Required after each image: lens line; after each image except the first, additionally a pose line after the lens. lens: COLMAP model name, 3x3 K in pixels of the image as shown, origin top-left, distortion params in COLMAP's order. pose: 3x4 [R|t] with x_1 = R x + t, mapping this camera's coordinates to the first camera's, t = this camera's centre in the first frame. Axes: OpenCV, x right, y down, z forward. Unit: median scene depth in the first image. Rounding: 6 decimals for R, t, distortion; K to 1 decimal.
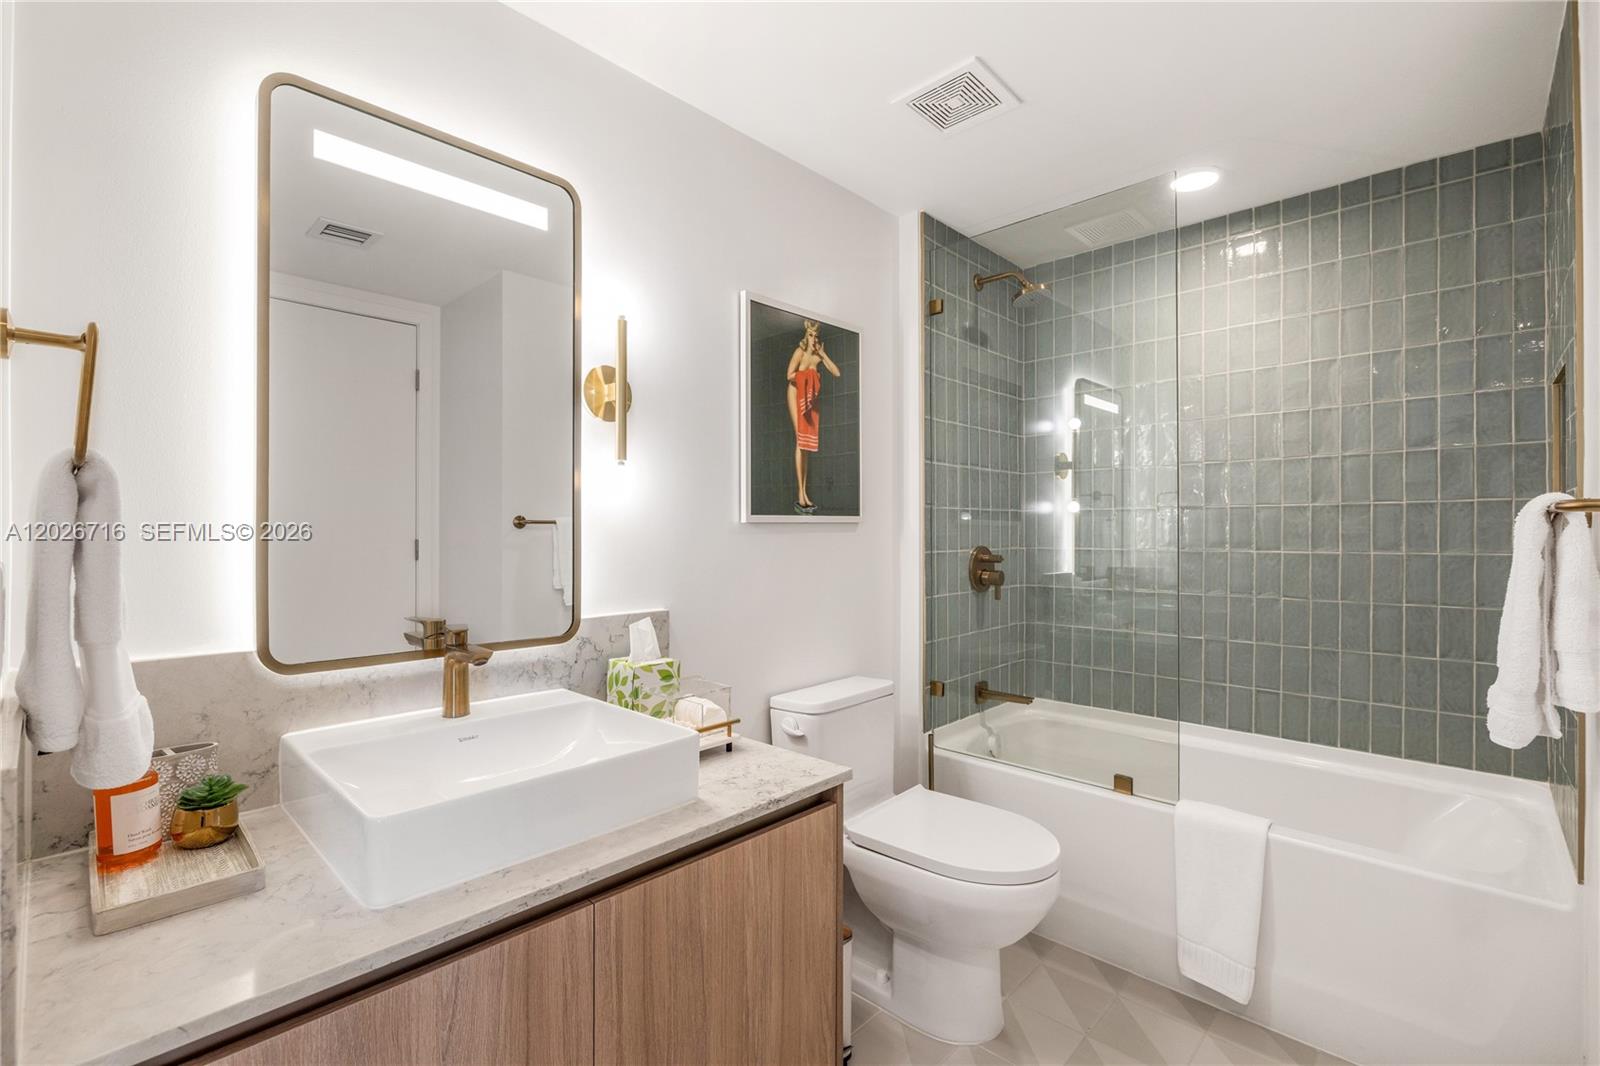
lens RADIAL K [[705.7, 0, 800.0], [0, 705.7, 533.0], [0, 0, 1]] dist [-0.001613, -0.000250]
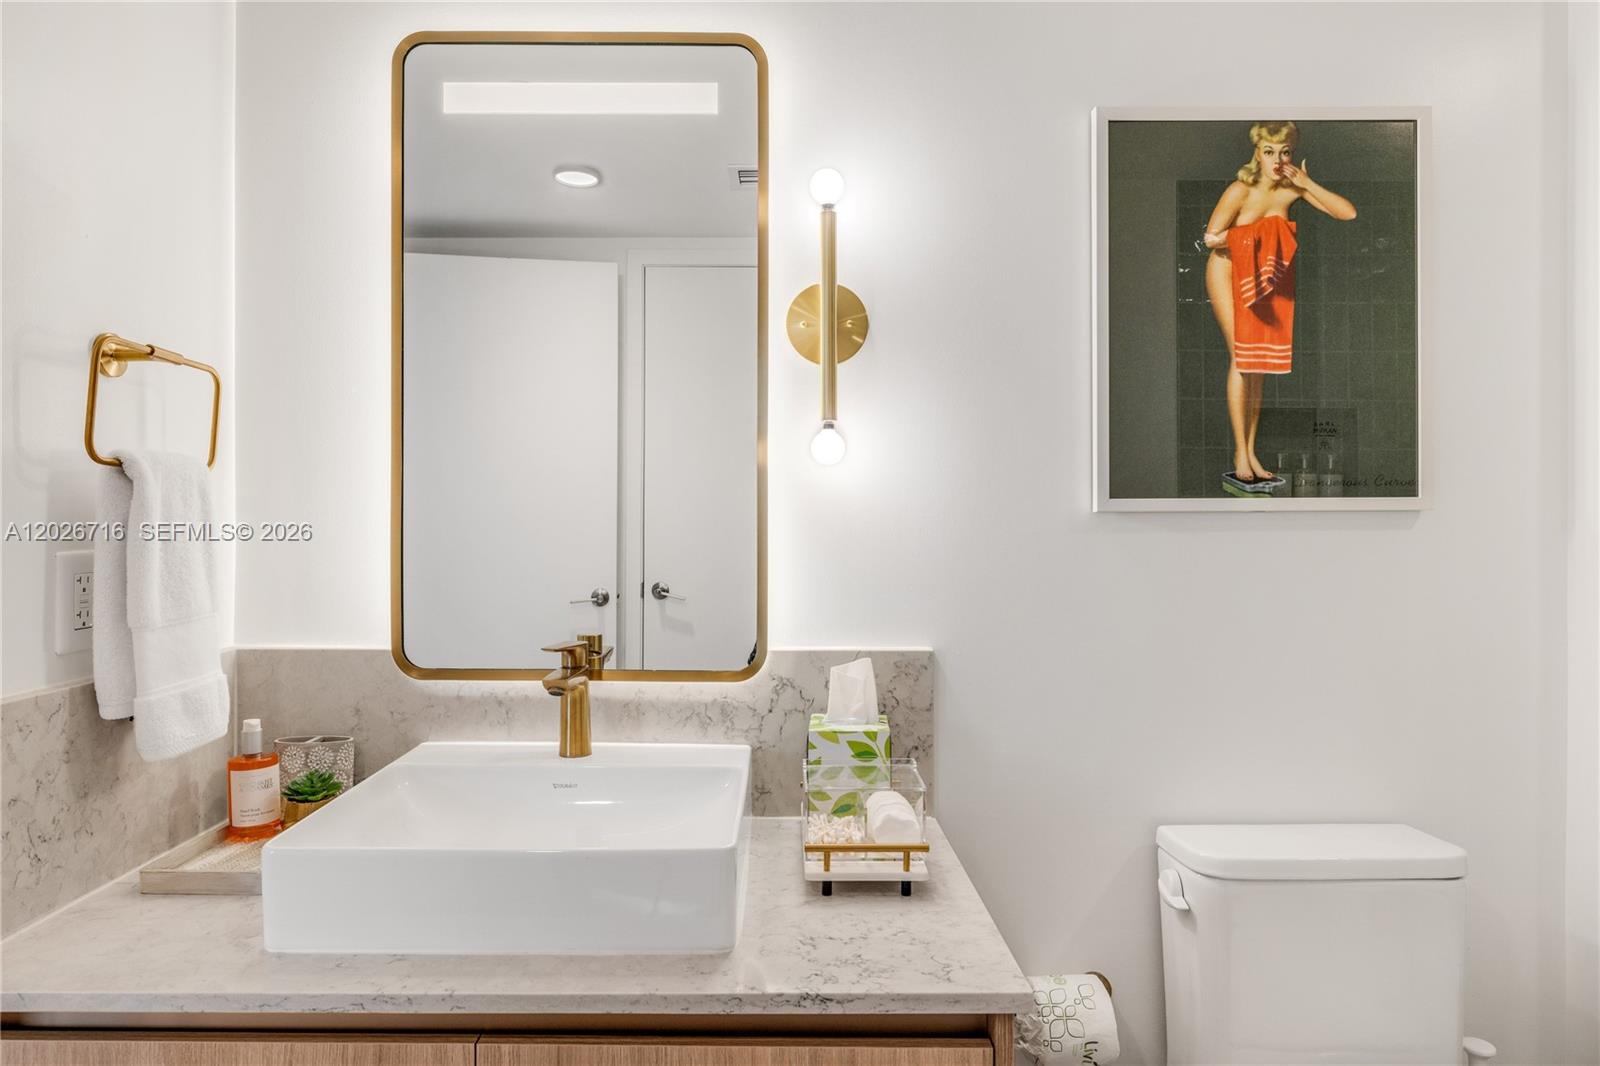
lens RADIAL K [[979.5, 0, 800.0], [0, 979.5, 533.0], [0, 0, 1]] dist [-0.004416, -0.000832]
pose [[0.696893, 0.008852, -0.717120, 0.404228], [-0.004704, 0.999959, 0.007771, -0.003440], [0.717159, -0.002042, 0.696906, 0.336141]]
